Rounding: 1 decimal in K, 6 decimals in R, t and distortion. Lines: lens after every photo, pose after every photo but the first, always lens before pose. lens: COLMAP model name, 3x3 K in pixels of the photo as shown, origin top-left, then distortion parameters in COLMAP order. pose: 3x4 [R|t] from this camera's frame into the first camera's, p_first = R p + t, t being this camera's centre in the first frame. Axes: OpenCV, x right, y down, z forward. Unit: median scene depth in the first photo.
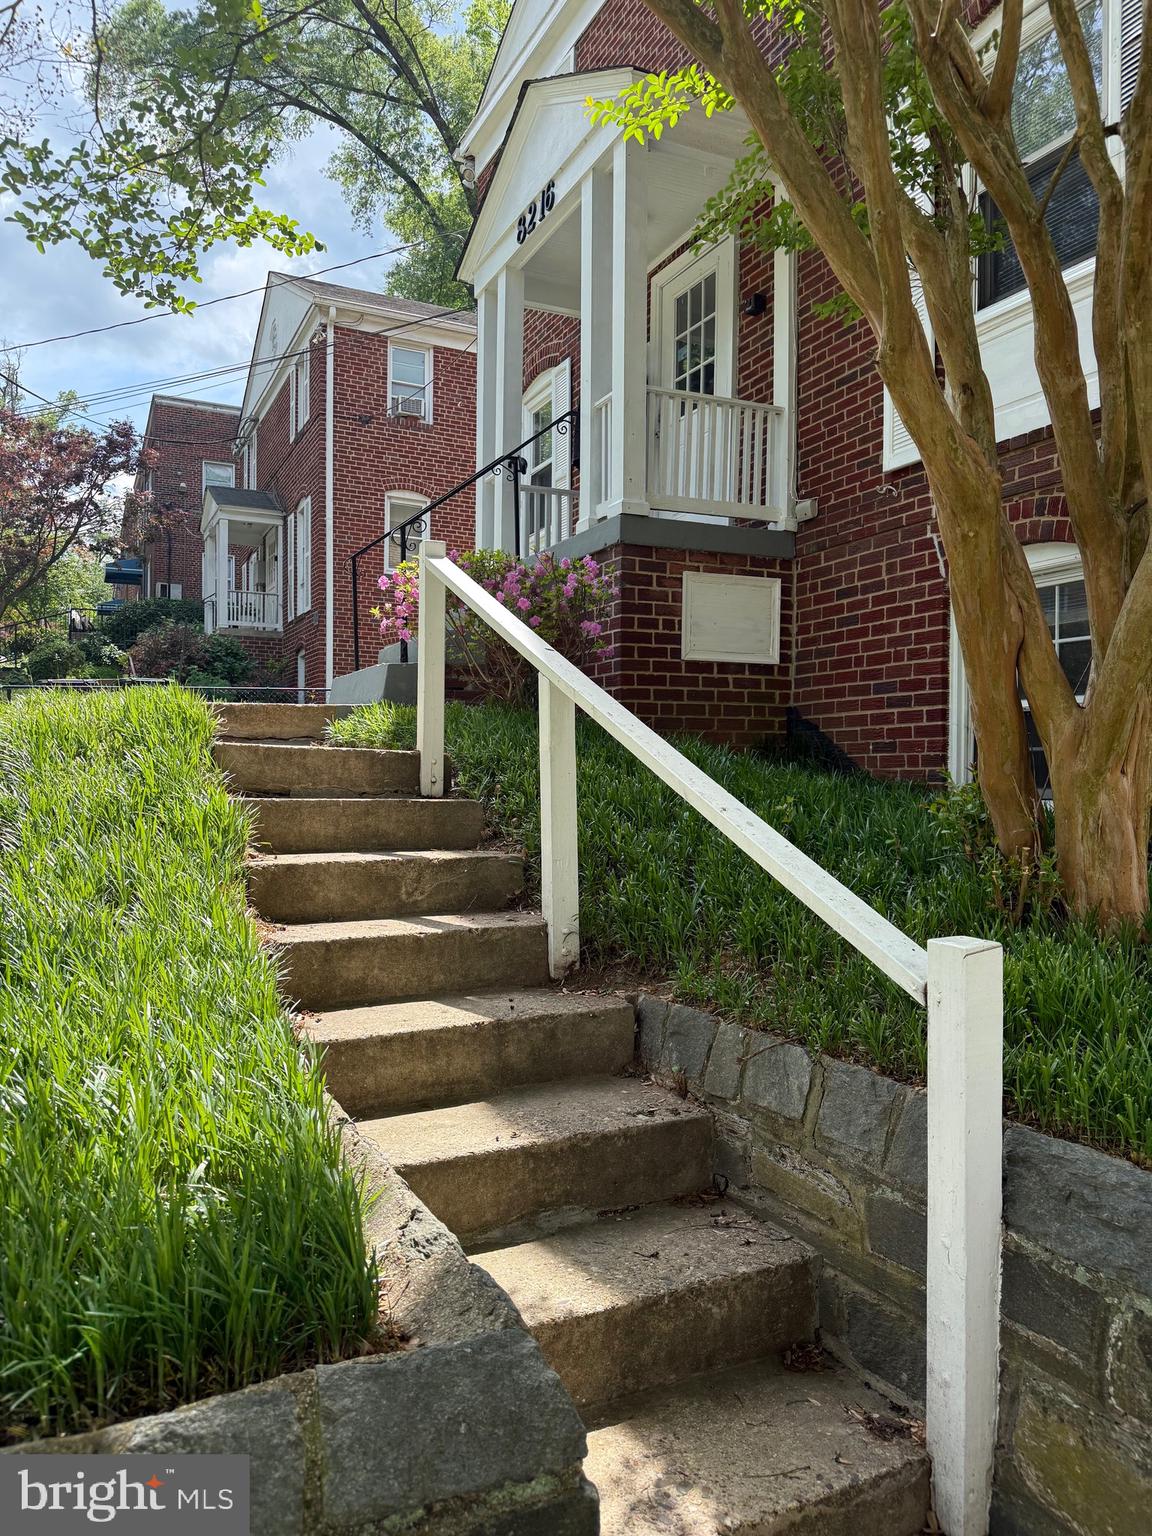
lens RADIAL K [[1085.7, 0, 563.7], [0, 1085.7, 770.4], [0, 0, 1]] dist [0.030903, -0.033211]
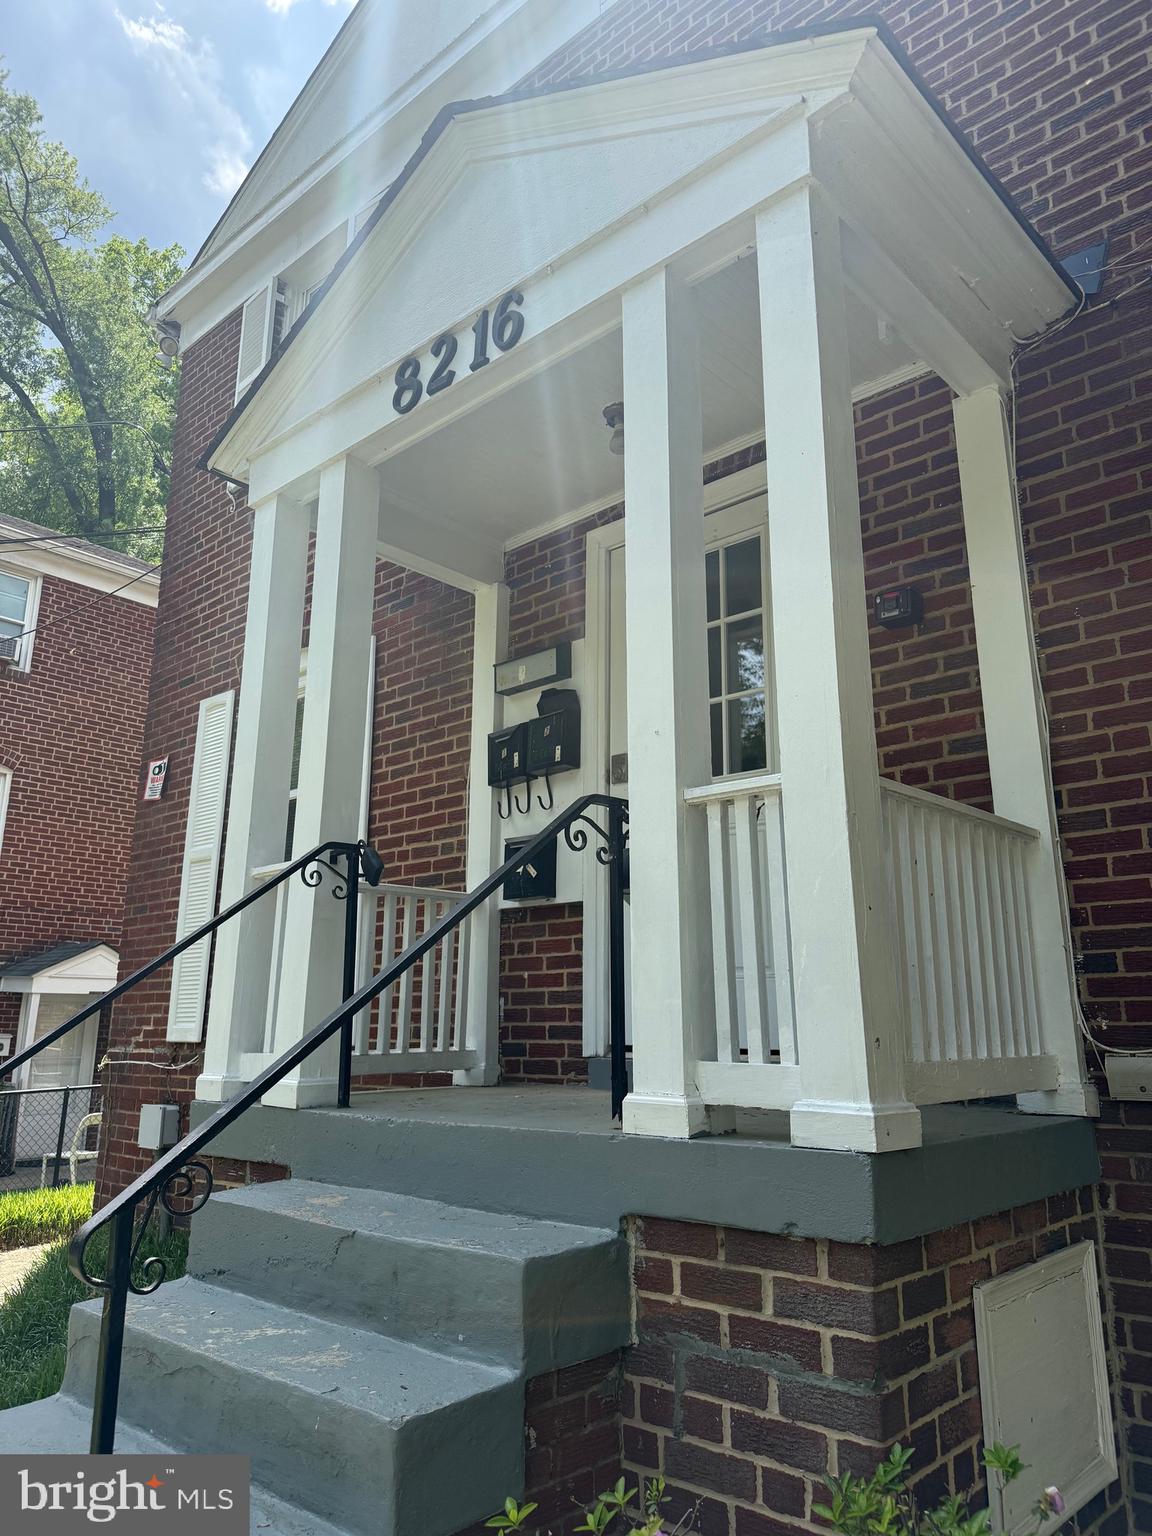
lens RADIAL K [[1085.7, 0, 575.5], [0, 1085.7, 761.0], [0, 0, 1]] dist [0.030903, -0.033211]
pose [[0.924801, 0.085720, 0.370668, -0.299811], [0.006085, 0.970829, -0.239695, -0.511855], [-0.380402, 0.223926, 0.897302, 1.335759]]
